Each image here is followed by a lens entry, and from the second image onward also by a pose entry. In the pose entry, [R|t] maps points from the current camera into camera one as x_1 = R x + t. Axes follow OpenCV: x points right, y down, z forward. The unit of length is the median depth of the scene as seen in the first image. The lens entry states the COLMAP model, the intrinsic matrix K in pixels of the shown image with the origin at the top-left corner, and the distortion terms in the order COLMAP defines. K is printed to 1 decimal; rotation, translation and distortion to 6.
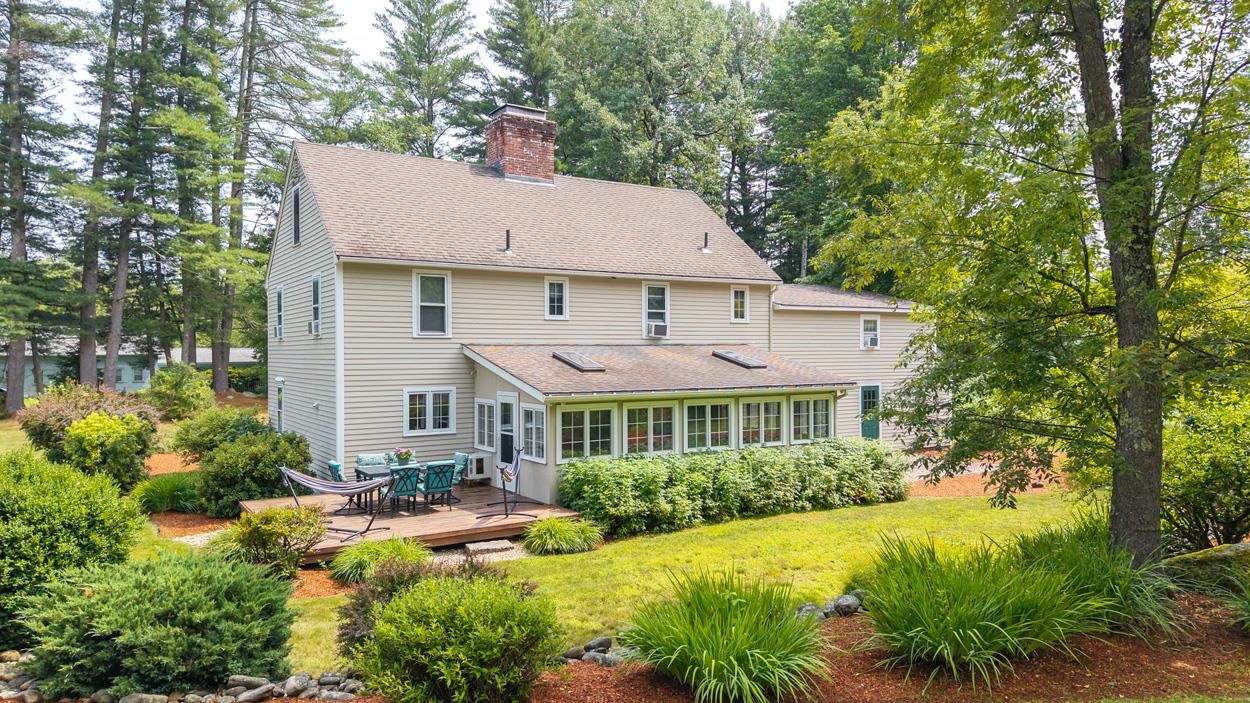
lens RADIAL K [[851.7, 0, 612.6], [0, 851.7, 353.6], [0, 0, 1]] dist [0.041175, -0.008664]
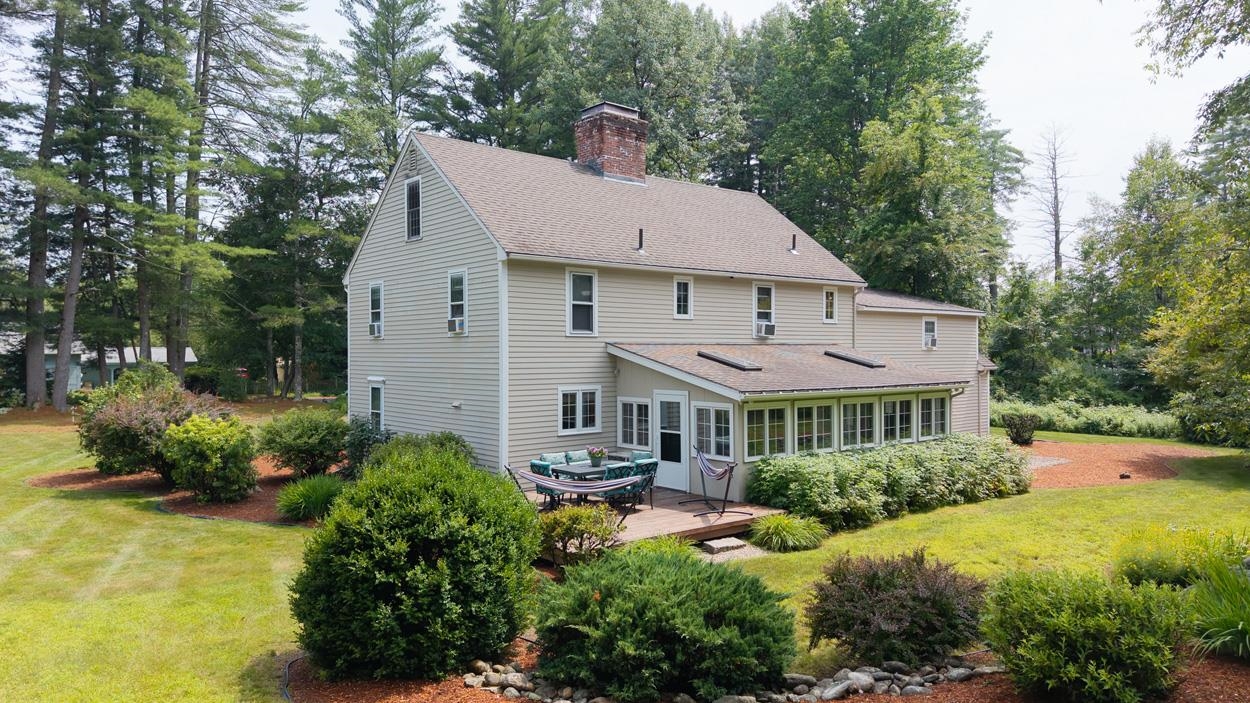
lens RADIAL K [[851.7, 0, 614.9], [0, 851.7, 349.2], [0, 0, 1]] dist [0.041175, -0.008664]
pose [[0.991306, 0.002408, 0.131555, -0.239310], [-0.001667, 0.999982, -0.005741, 0.001540], [-0.131566, 0.005471, 0.991292, 0.013940]]
